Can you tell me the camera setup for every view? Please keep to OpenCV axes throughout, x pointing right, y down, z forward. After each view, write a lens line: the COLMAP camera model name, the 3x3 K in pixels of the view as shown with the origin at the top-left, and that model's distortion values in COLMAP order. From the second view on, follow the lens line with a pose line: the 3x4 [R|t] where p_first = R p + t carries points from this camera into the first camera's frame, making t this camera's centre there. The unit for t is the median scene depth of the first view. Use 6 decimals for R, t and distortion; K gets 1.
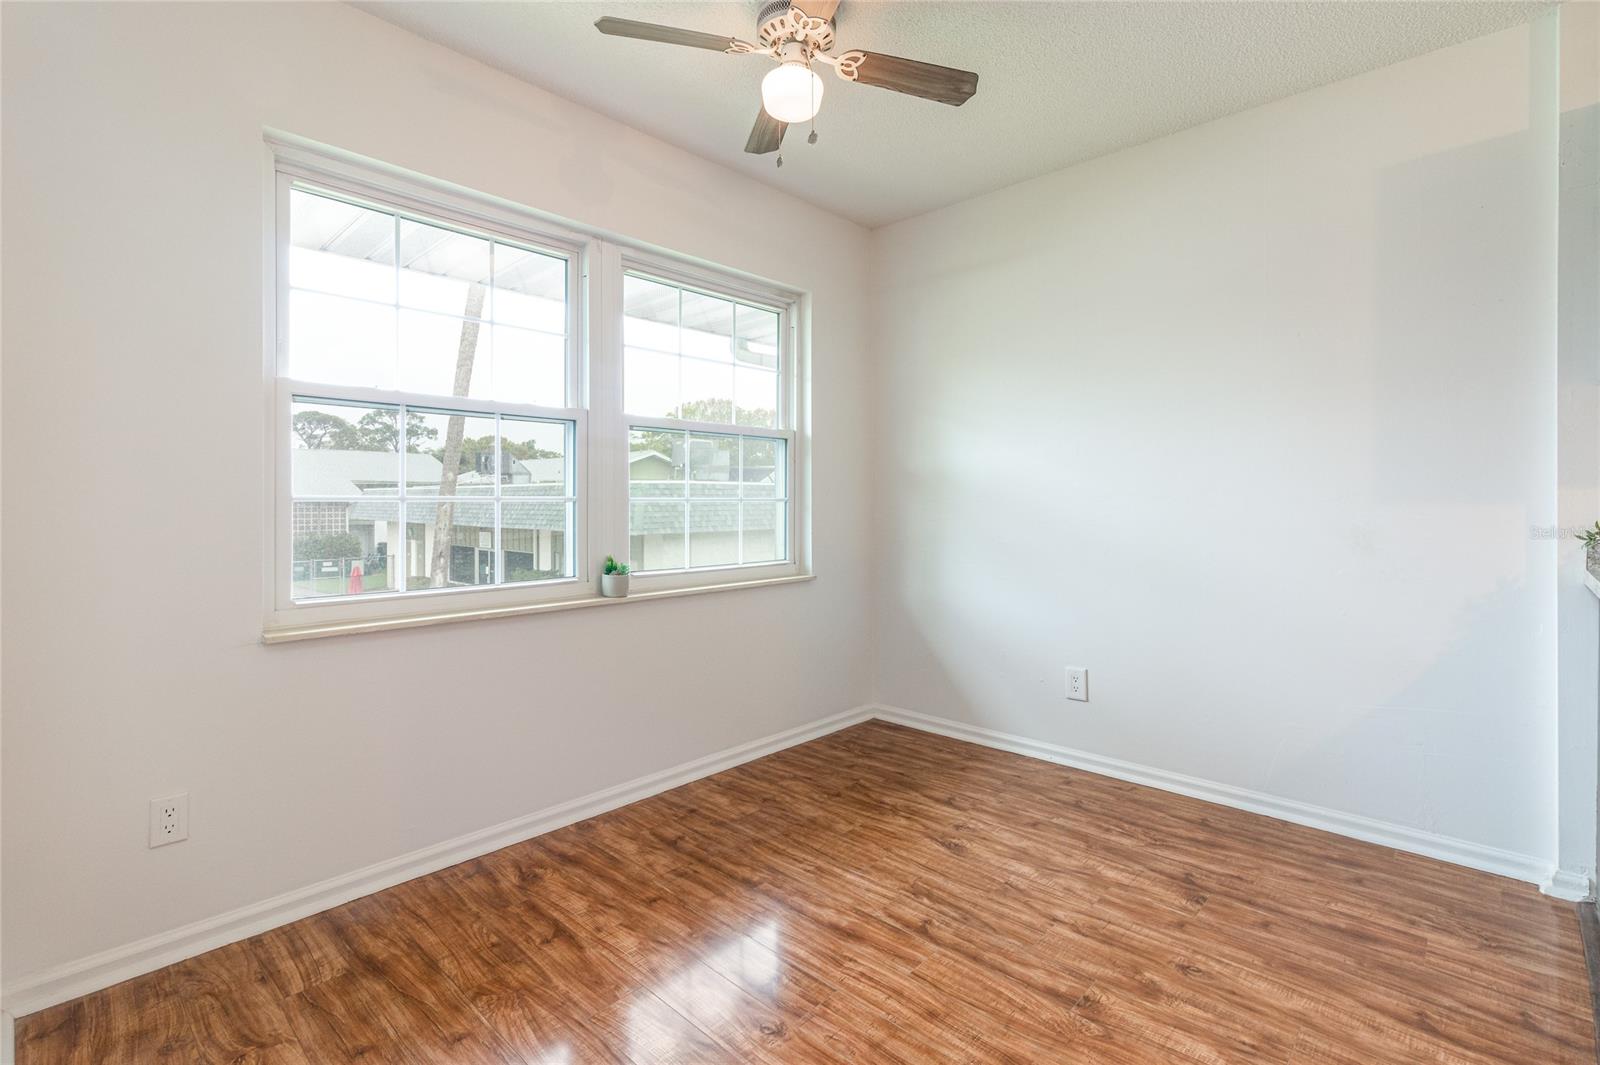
lens RADIAL K [[744.5, 0, 804.2], [0, 744.5, 497.1], [0, 0, 1]] dist [-0.000301, -0.000238]
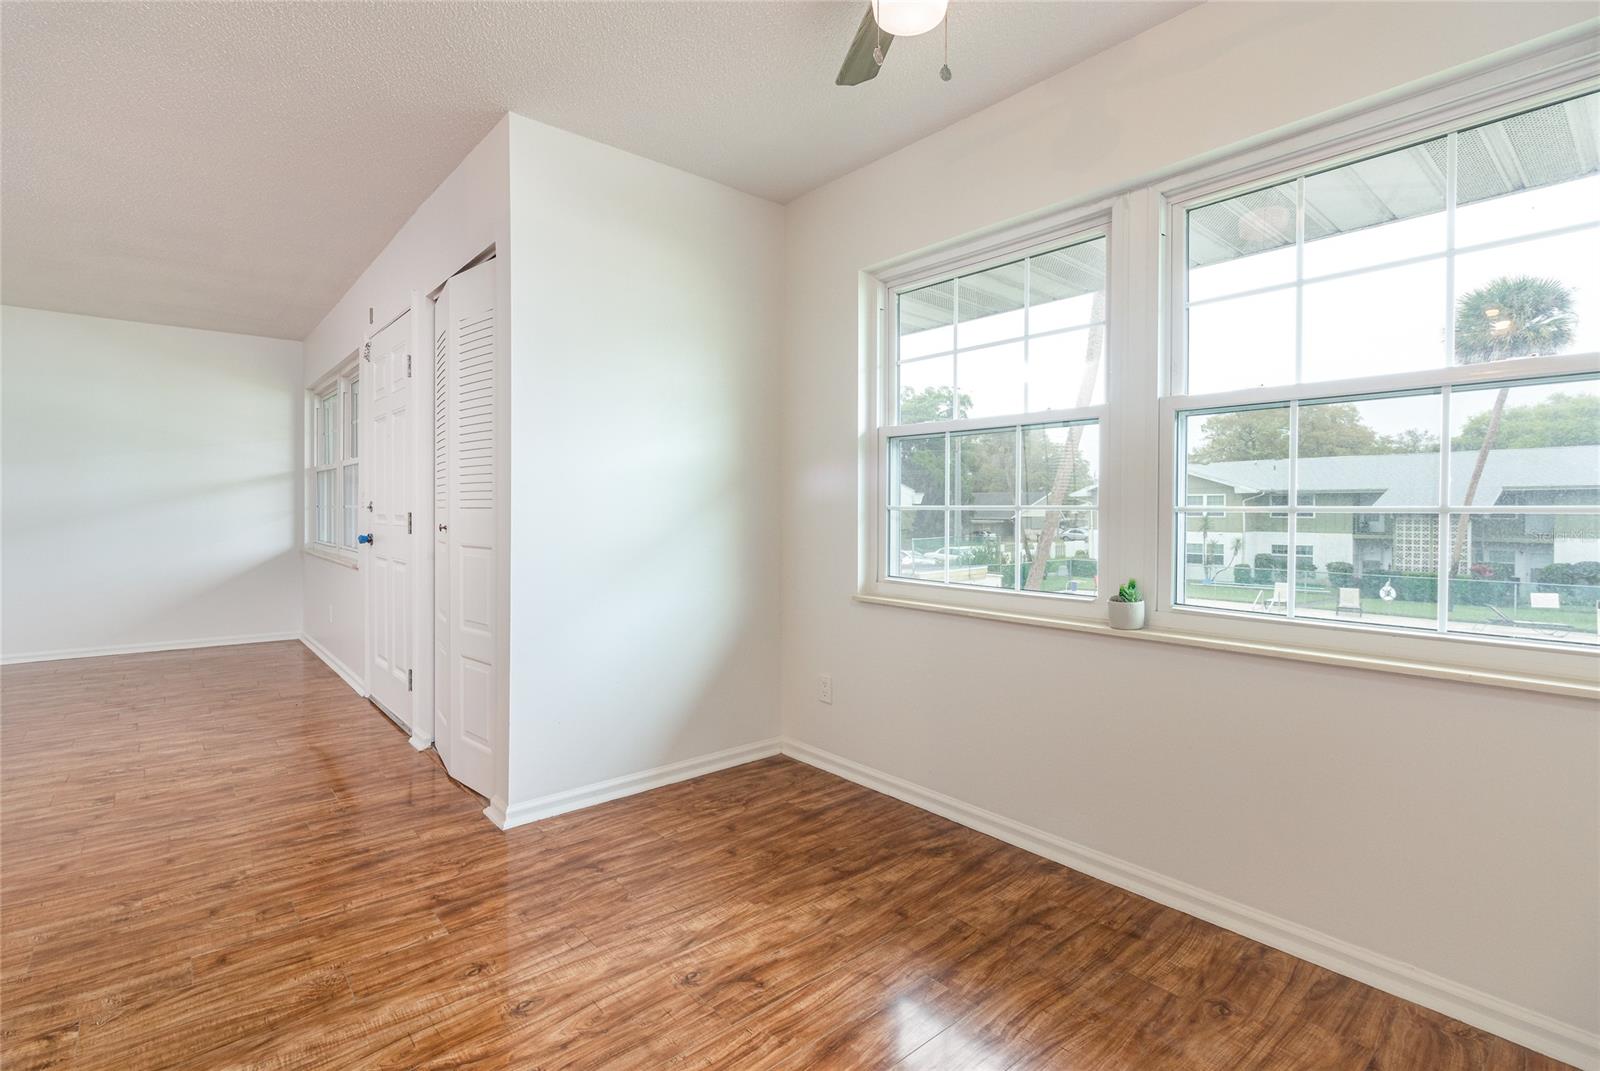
lens RADIAL K [[747.0, 0, 780.6], [0, 747.0, 517.3], [0, 0, 1]] dist [-0.000543, -0.000195]
pose [[-0.131404, 0.009174, -0.991286, 0.749619], [0.001098, 0.999958, 0.009108, 0.005625], [0.991328, 0.000108, -0.131409, 0.913346]]
